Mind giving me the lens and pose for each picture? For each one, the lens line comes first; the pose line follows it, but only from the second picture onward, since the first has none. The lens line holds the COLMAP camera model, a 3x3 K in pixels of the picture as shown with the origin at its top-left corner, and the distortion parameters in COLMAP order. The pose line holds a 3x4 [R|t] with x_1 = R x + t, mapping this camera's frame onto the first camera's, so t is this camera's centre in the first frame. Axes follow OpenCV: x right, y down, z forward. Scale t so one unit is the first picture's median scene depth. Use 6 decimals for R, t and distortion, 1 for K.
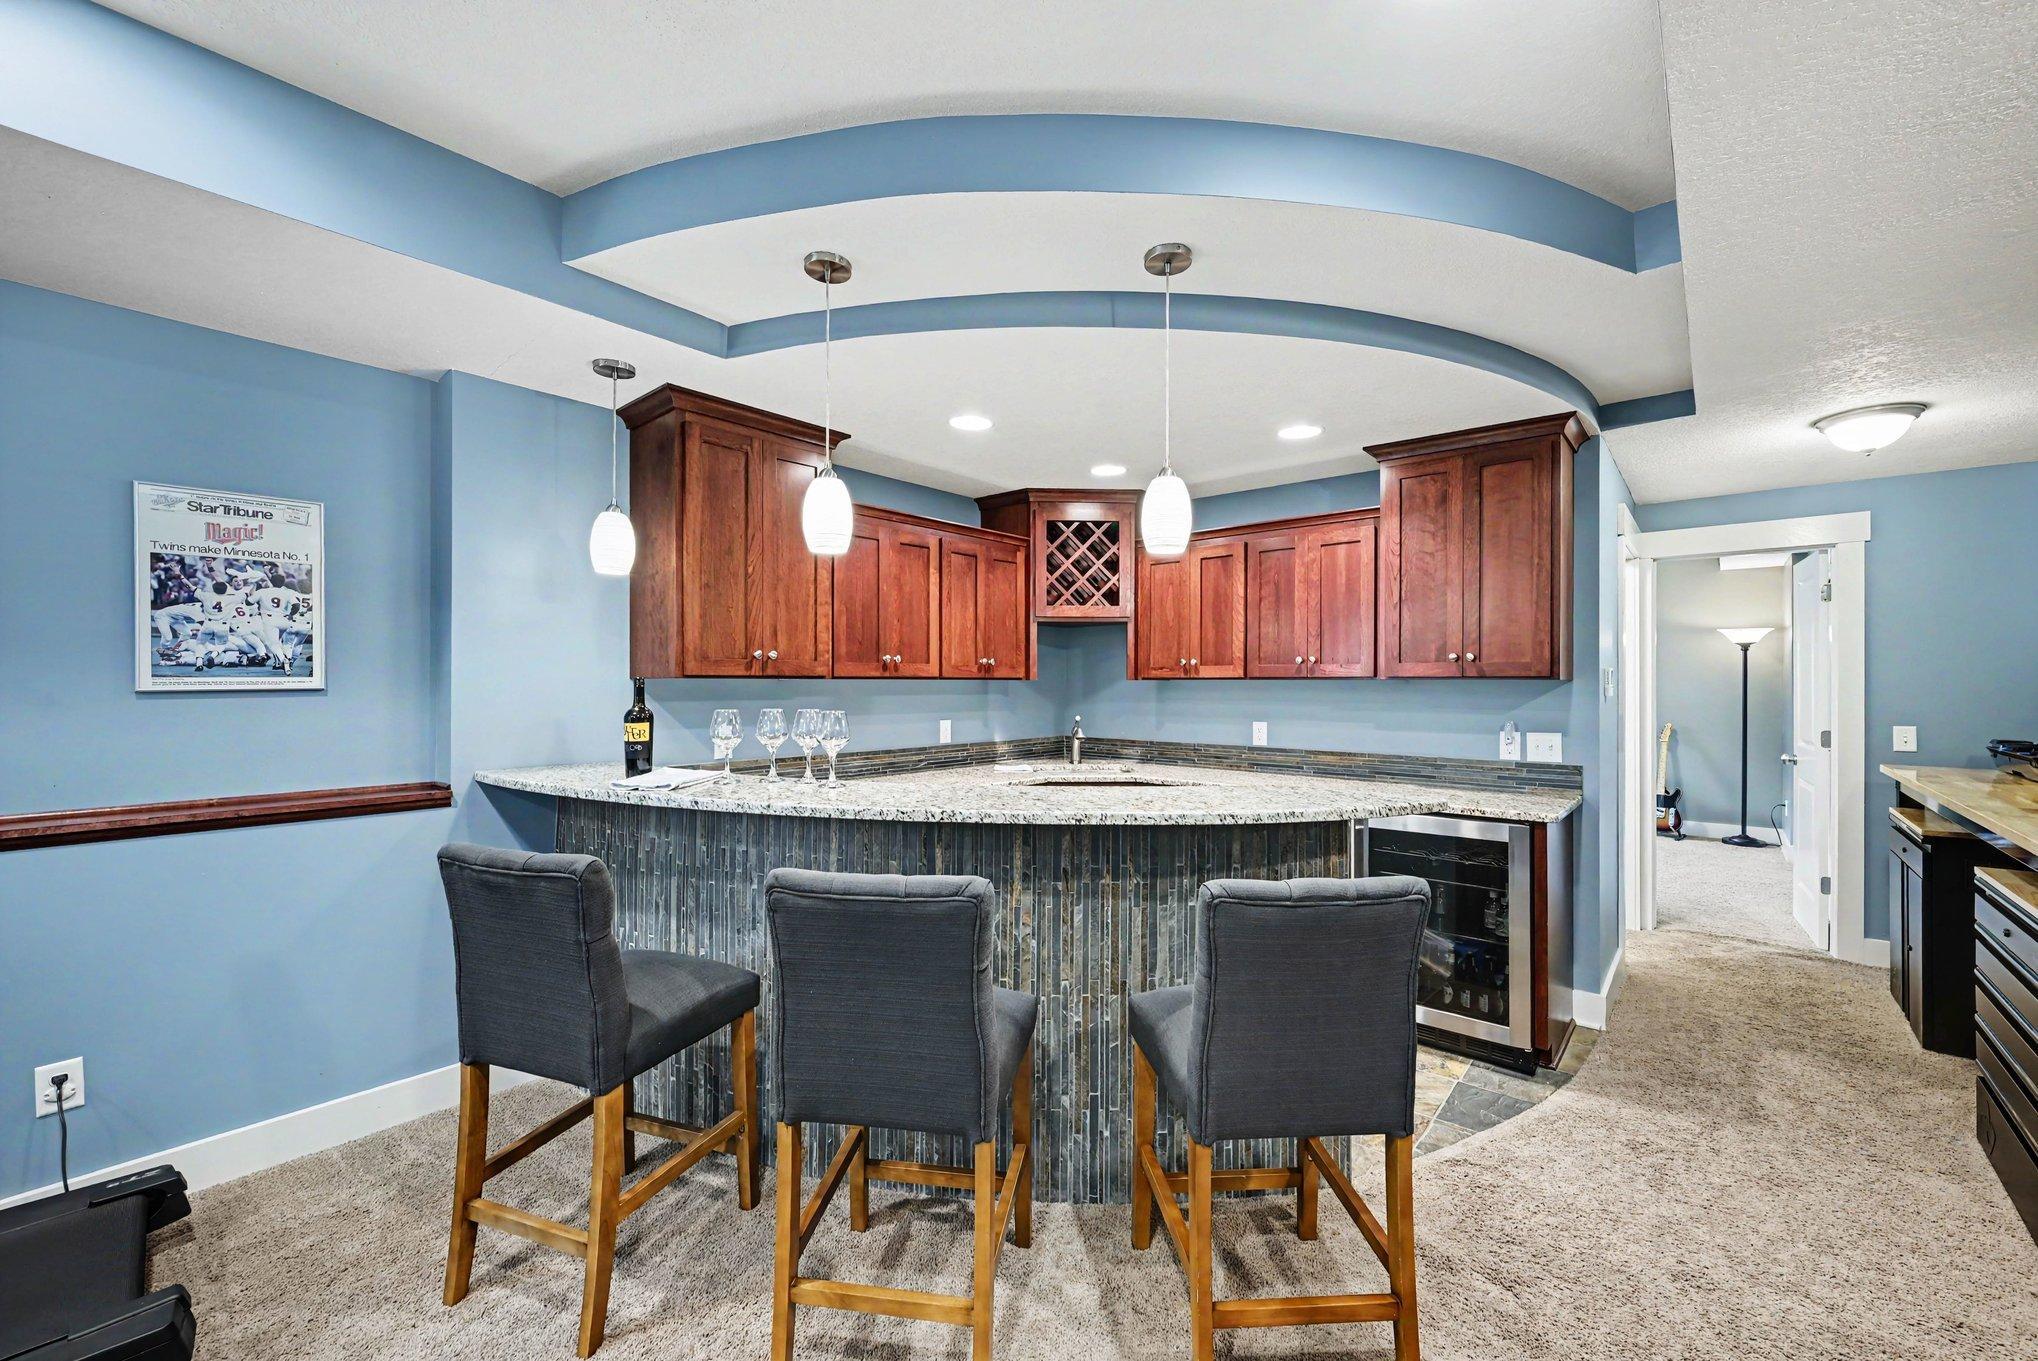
lens RADIAL K [[805.5, 0, 1015.3], [0, 805.5, 682.9], [0, 0, 1]] dist [-0.000650, 0.000307]
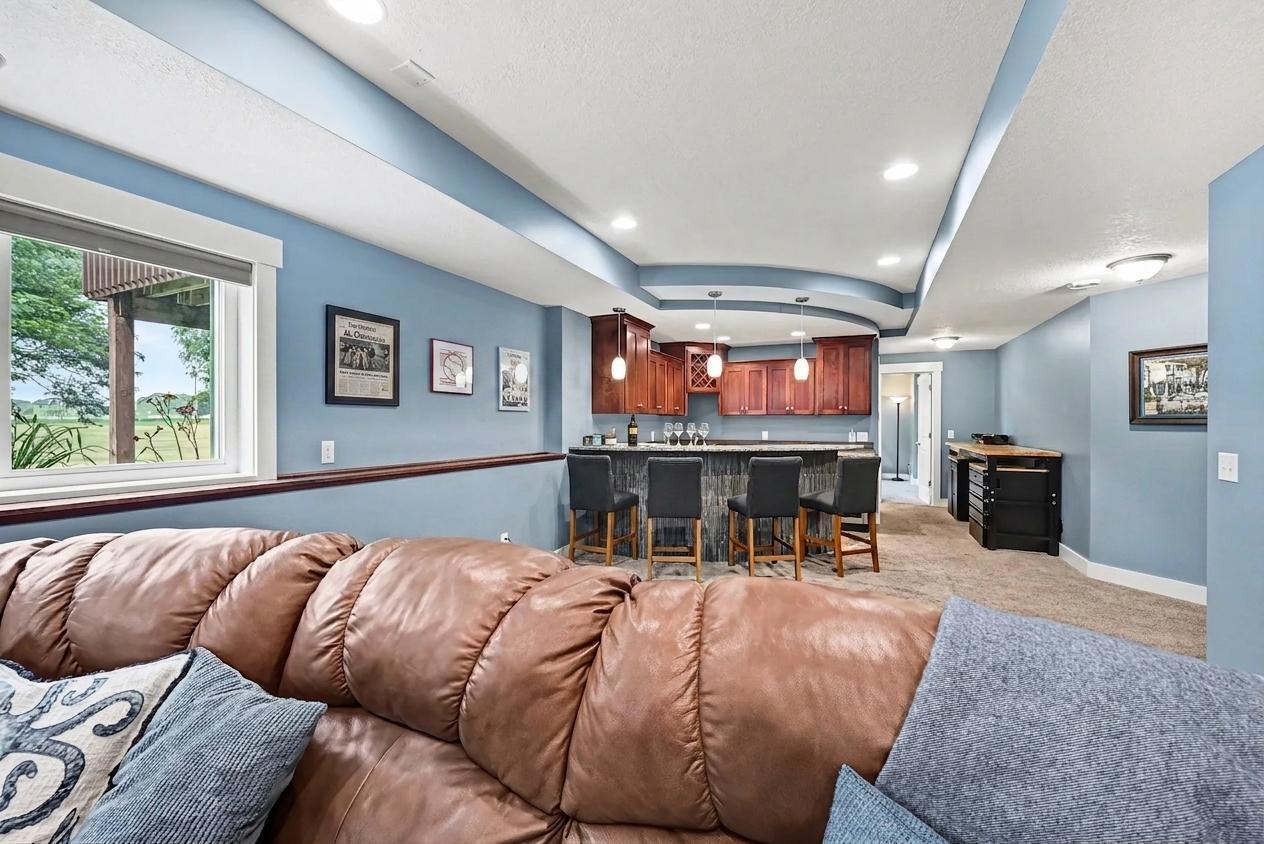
lens RADIAL K [[499.6, 0, 631.1], [0, 499.6, 422.5], [0, 0, 1]] dist [-0.000650, 0.000307]
pose [[0.960257, -0.004022, 0.279087, -0.756972], [0.003548, 0.999991, 0.002204, 0.017633], [-0.279093, -0.001126, 0.960263, -0.620535]]
